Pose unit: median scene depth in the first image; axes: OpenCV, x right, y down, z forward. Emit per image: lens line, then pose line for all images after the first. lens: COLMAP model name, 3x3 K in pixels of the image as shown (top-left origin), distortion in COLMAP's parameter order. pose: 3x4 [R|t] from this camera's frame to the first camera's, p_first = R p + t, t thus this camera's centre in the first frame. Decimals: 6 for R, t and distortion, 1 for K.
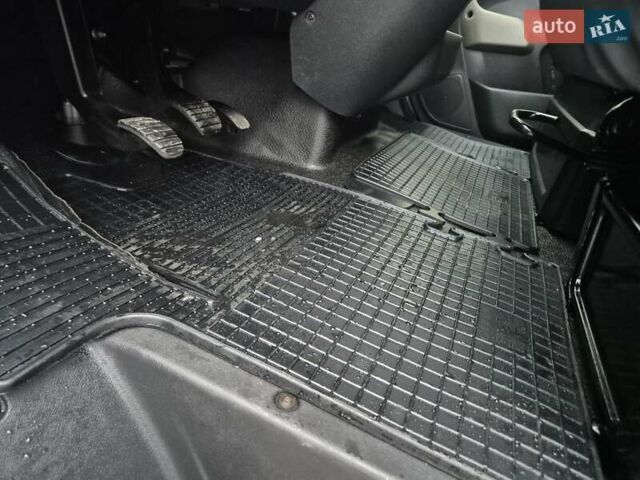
lens RADIAL K [[426.0, 0, 320.9], [0, 426.0, 239.5], [0, 0, 1]] dist [0.078363, -0.058116]
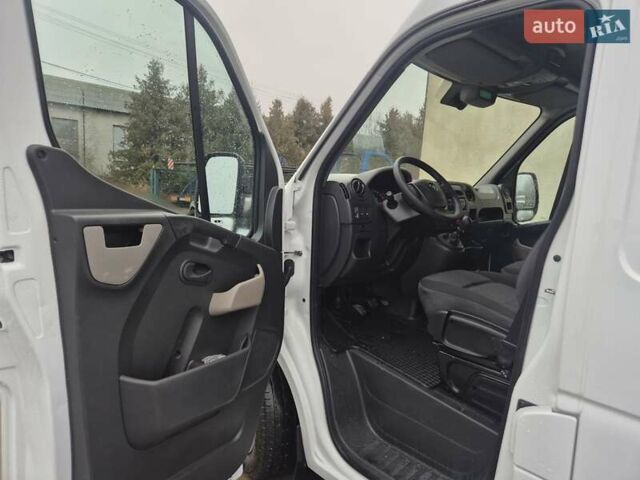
lens RADIAL K [[430.1, 0, 322.4], [0, 430.1, 241.2], [0, 0, 1]] dist [0.076299, -0.062762]
pose [[0.915087, -0.014287, -0.403003, 0.784210], [-0.118570, 0.945664, -0.302757, 0.355819], [0.385430, 0.324833, 0.863671, -2.382688]]
